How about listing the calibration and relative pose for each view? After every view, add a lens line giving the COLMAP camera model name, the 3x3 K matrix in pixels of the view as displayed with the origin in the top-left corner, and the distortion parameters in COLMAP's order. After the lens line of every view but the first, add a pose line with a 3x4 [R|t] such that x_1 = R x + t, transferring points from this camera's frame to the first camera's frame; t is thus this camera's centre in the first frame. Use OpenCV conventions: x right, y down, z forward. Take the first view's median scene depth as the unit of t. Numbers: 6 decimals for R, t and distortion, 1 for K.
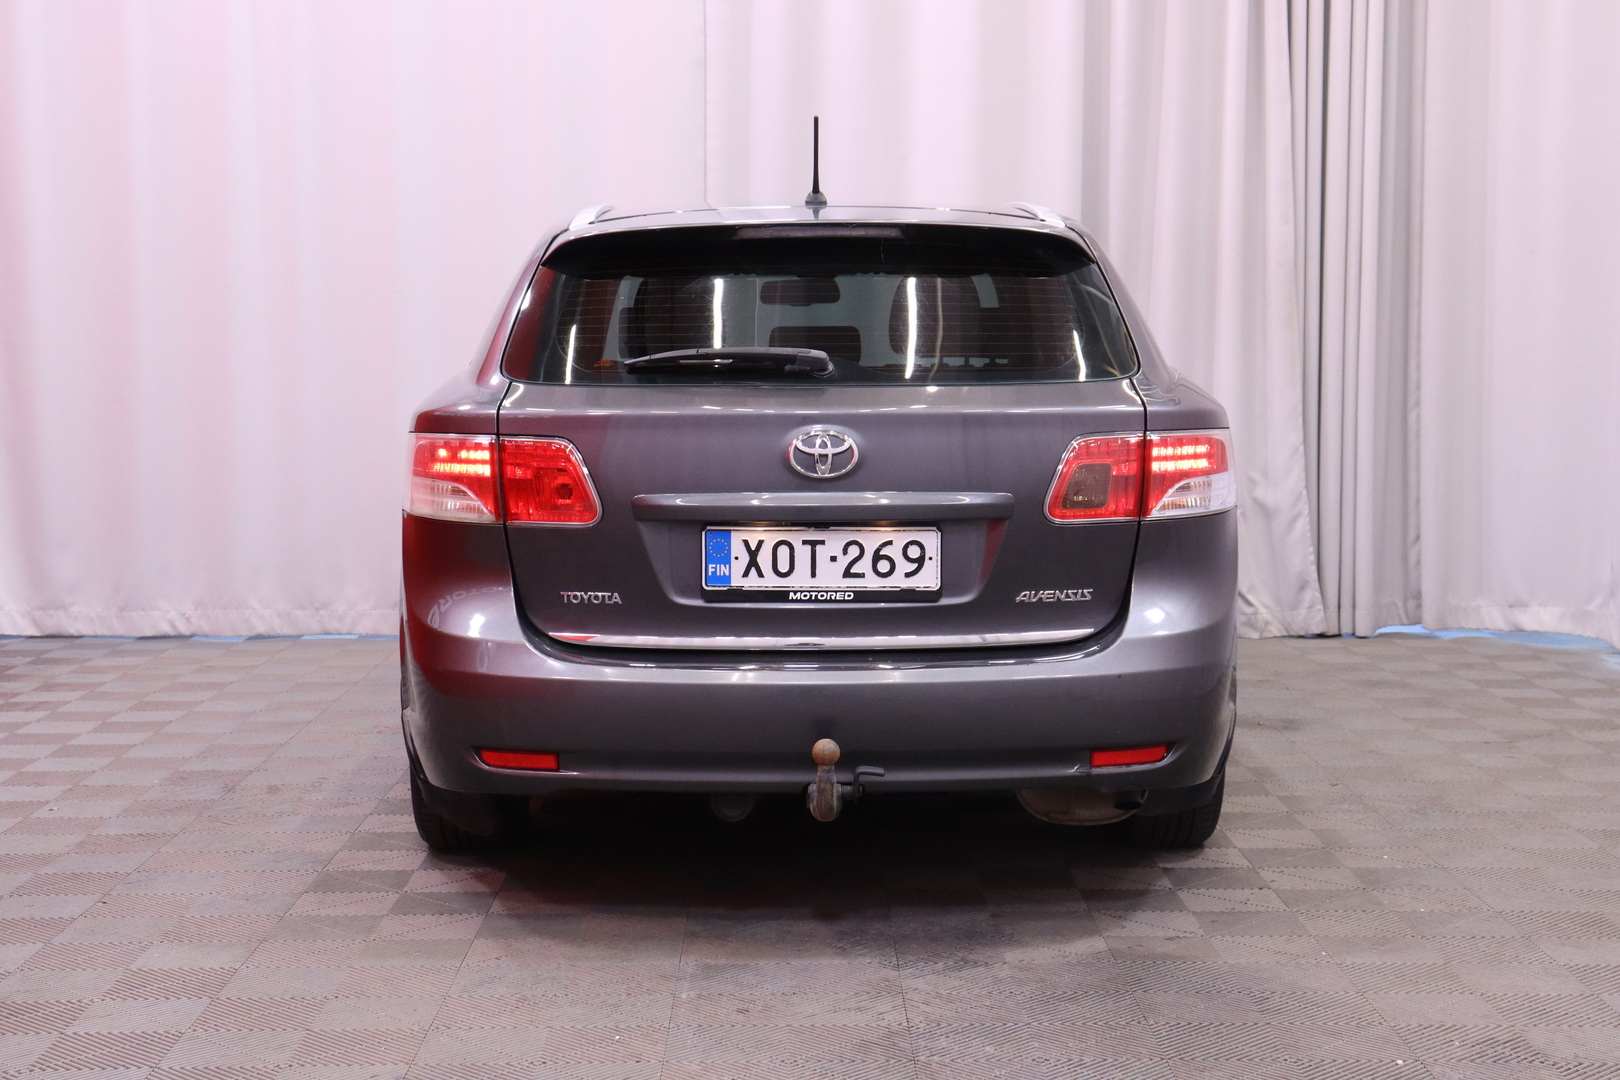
lens RADIAL K [[2506.4, 0, 810.0], [0, 2506.4, 540.0], [0, 0, 1]] dist [-0.066380, -0.076938]
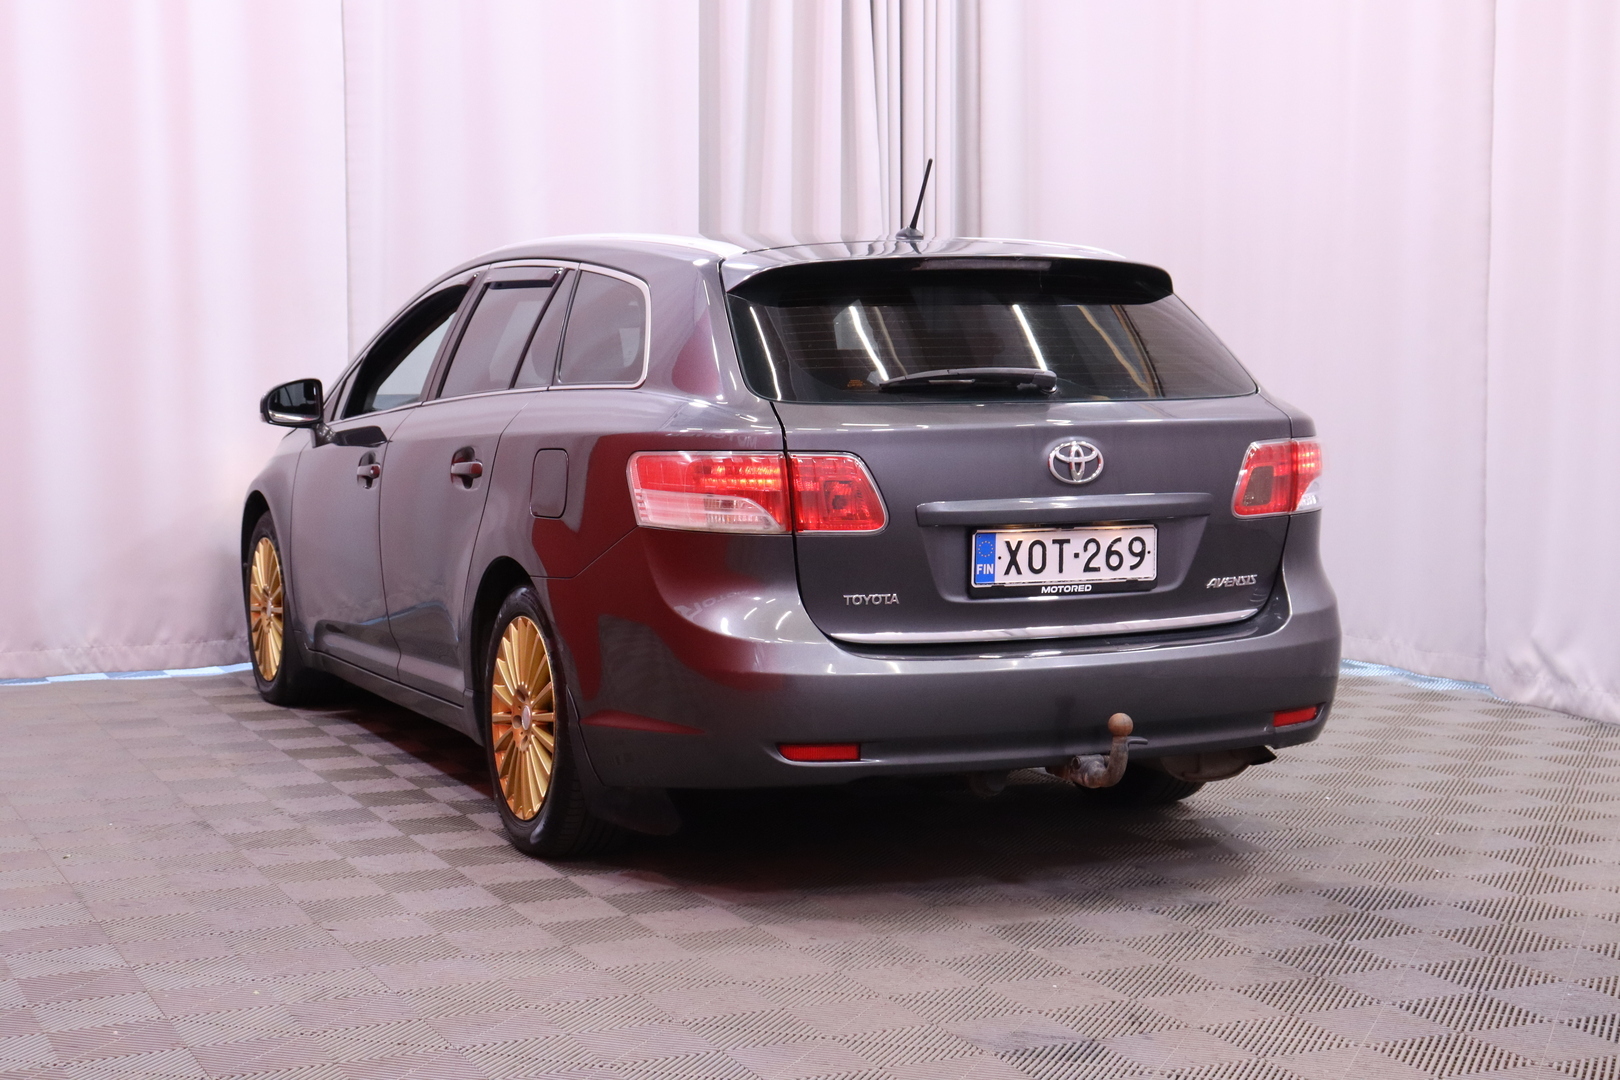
lens RADIAL K [[2506.4, 0, 810.0], [0, 2506.4, 540.0], [0, 0, 1]] dist [-0.066380, -0.076938]
pose [[0.928815, -0.032327, 0.369131, -0.515468], [0.036651, 0.999317, -0.004705, 0.001465], [-0.368726, 0.017899, 0.929366, -0.000687]]
